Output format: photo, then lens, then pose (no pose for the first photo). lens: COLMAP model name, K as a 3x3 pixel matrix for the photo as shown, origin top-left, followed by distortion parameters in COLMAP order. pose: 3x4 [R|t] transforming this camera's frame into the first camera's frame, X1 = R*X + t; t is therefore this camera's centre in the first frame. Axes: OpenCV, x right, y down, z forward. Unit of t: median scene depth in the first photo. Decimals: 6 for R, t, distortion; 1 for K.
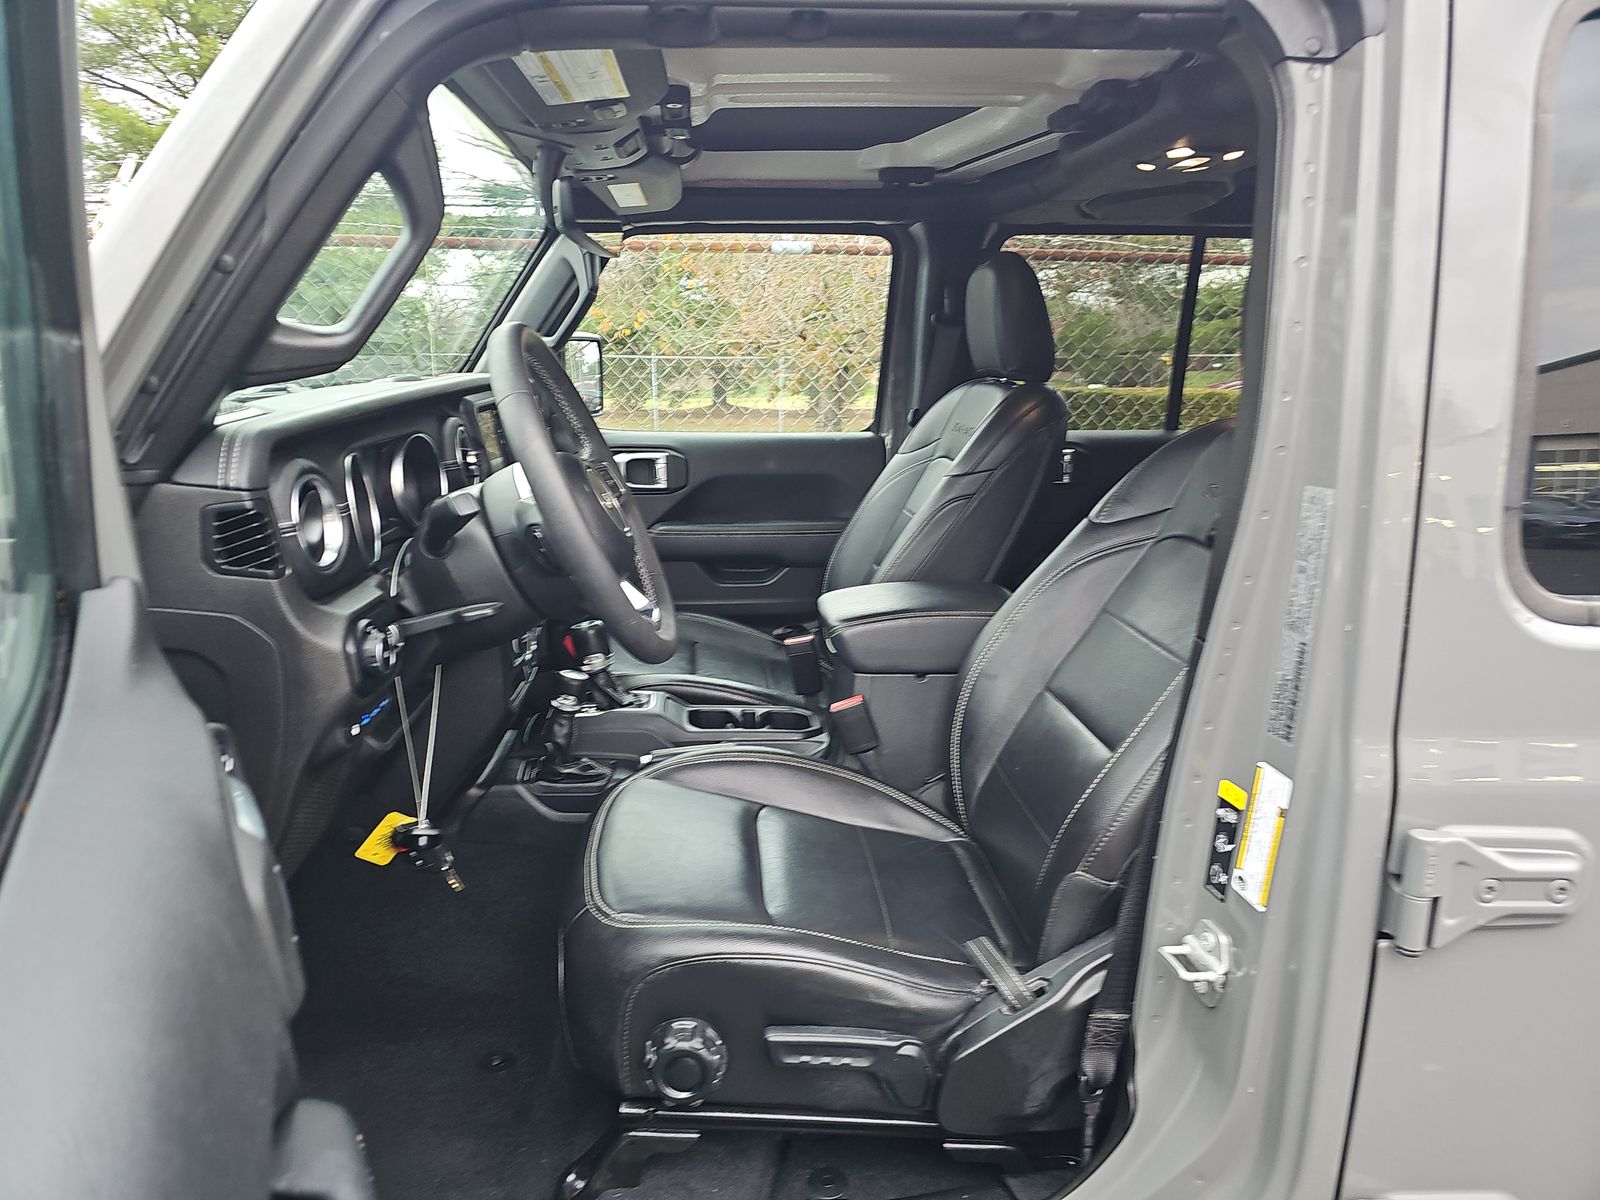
lens RADIAL K [[1067.5, 0, 803.4], [0, 1067.5, 606.4], [0, 0, 1]] dist [0.058946, -0.077671]
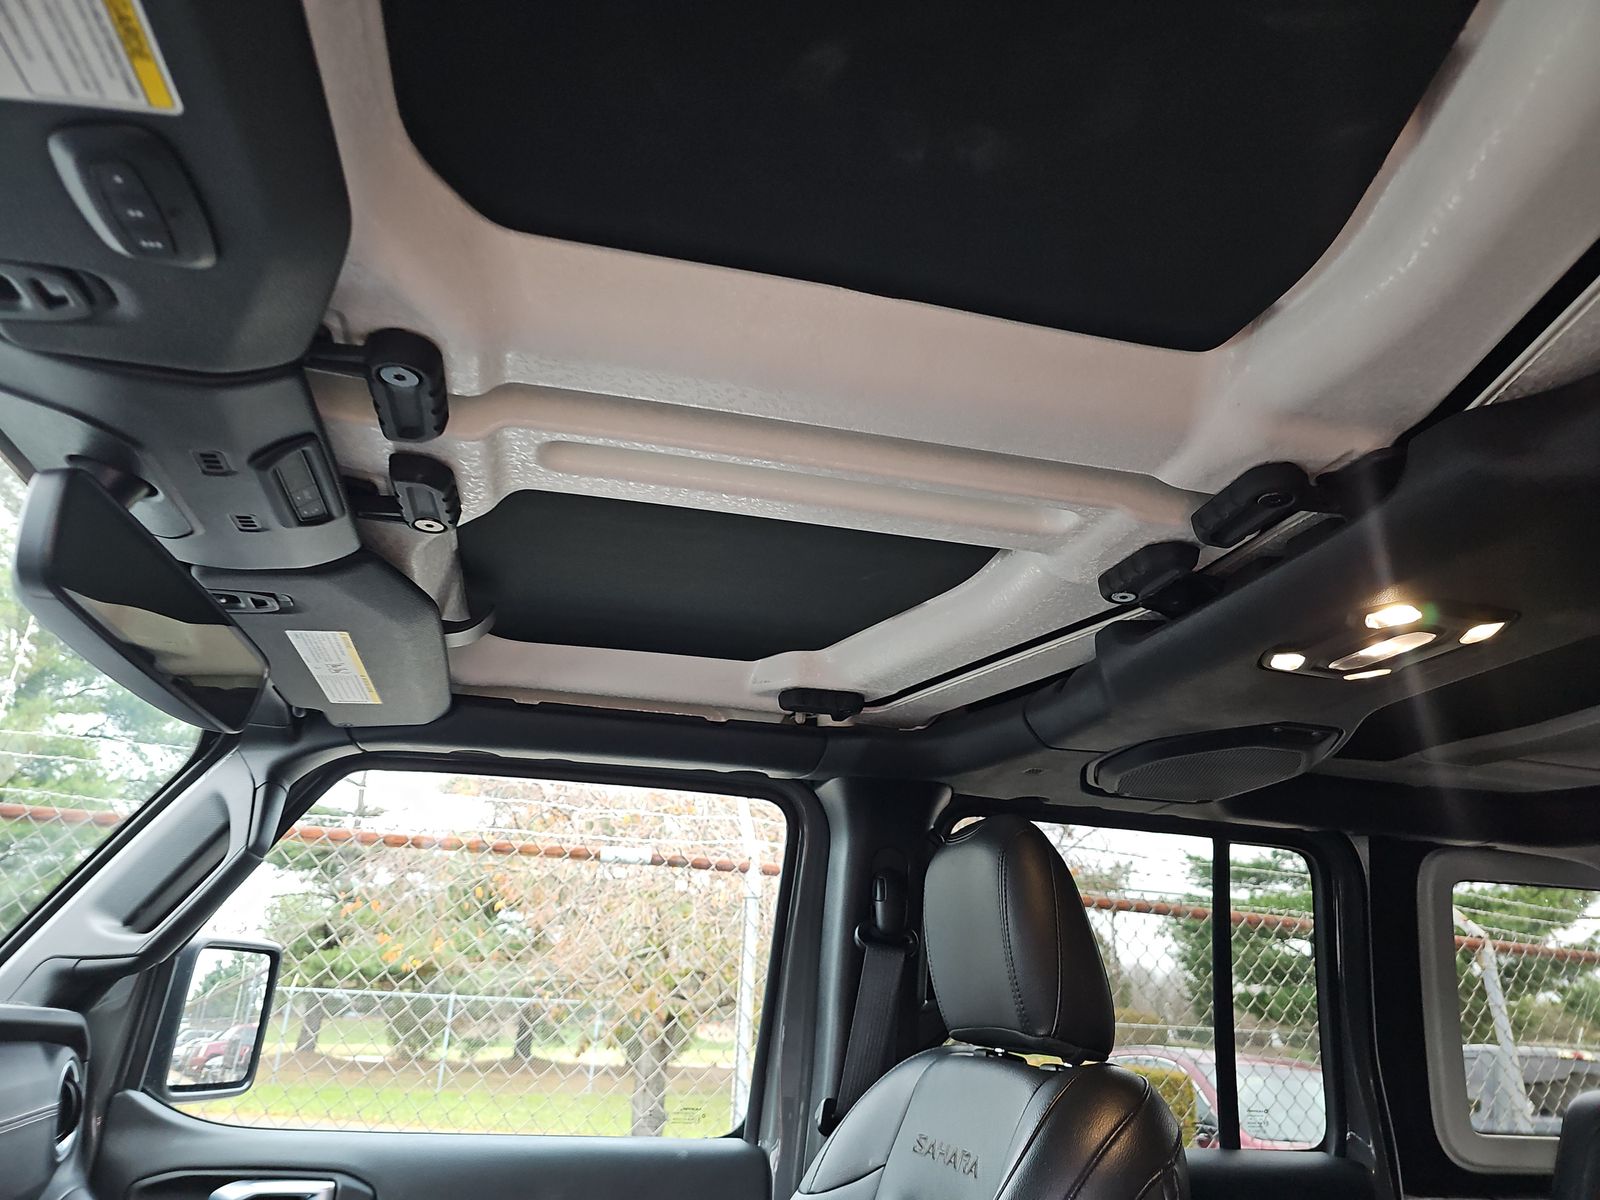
lens RADIAL K [[1067.5, 0, 803.4], [0, 1067.5, 606.4], [0, 0, 1]] dist [0.058946, -0.077671]
pose [[0.987402, 0.087094, 0.132104, -0.003165], [0.000330, 0.833750, -0.552142, -0.091157], [-0.158230, 0.545229, 0.823218, 0.414531]]
